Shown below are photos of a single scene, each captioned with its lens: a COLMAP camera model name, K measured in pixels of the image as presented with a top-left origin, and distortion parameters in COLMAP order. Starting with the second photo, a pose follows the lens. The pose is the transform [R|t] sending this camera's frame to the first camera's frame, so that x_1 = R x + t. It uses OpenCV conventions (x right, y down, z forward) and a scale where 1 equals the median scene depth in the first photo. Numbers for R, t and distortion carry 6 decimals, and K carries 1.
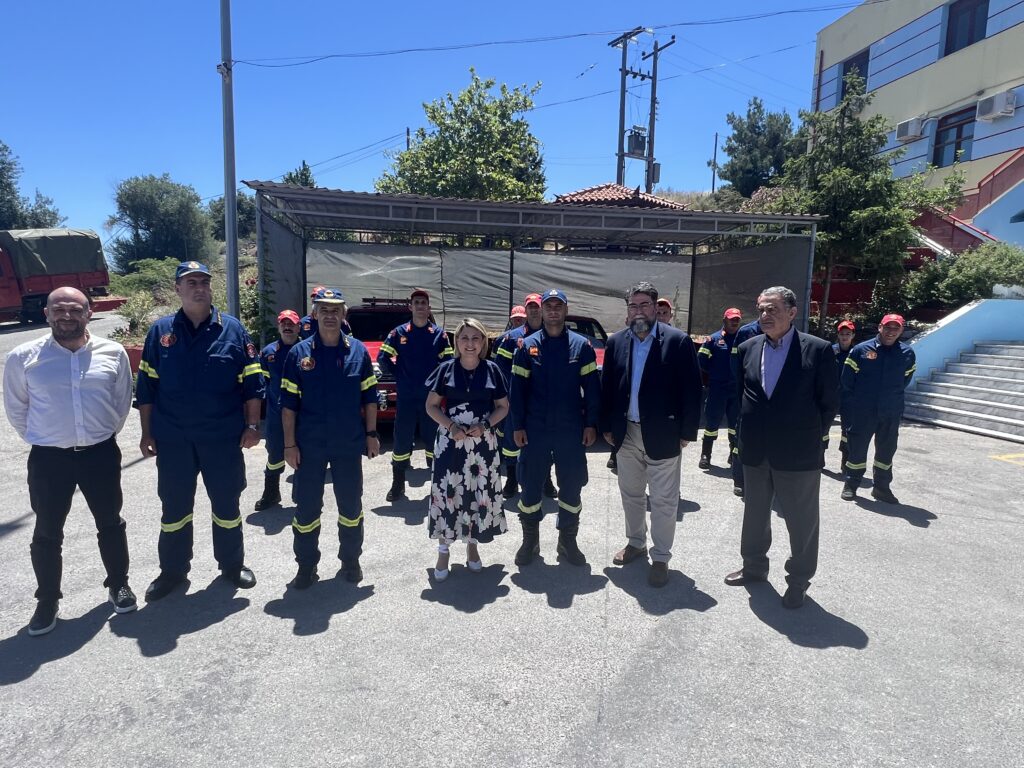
lens RADIAL K [[599.1, 0, 512.0], [0, 599.1, 384.0], [0, 0, 1]] dist [0.000594, 0.000560]
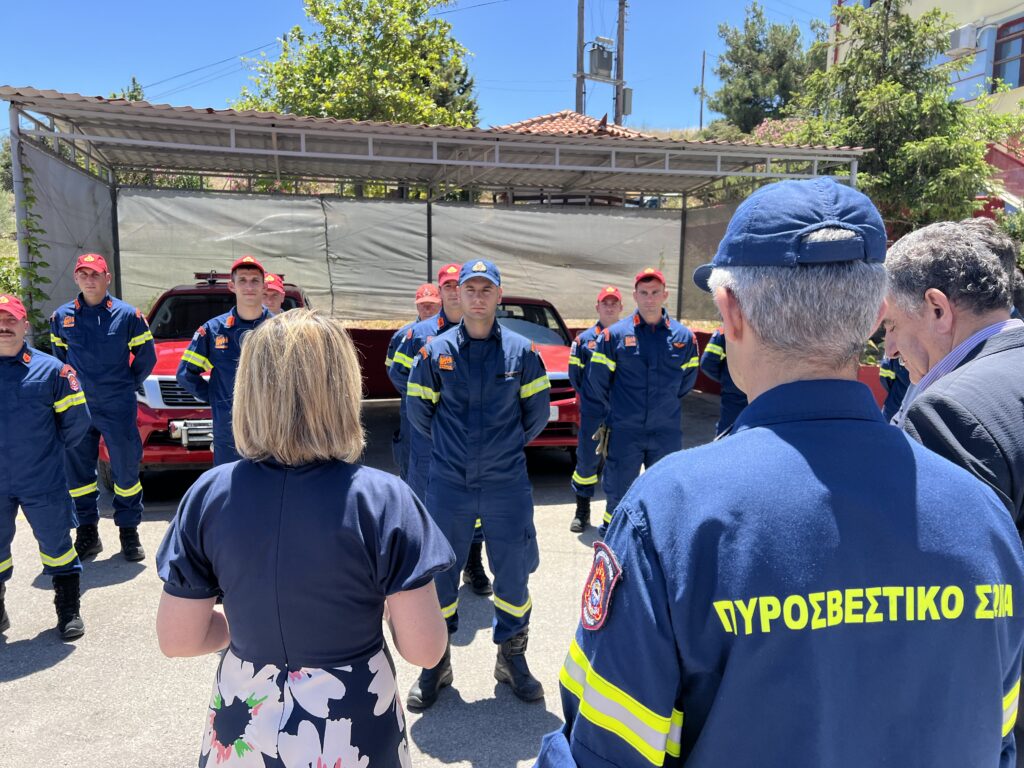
lens RADIAL K [[691.1, 0, 512.0], [0, 691.1, 384.0], [0, 0, 1]] dist [0.019020, -0.004540]
pose [[0.996795, -0.021851, 0.076961, 0.028464], [0.020490, 0.999620, 0.018433, -0.023667], [-0.077335, -0.016797, 0.996864, 0.176519]]
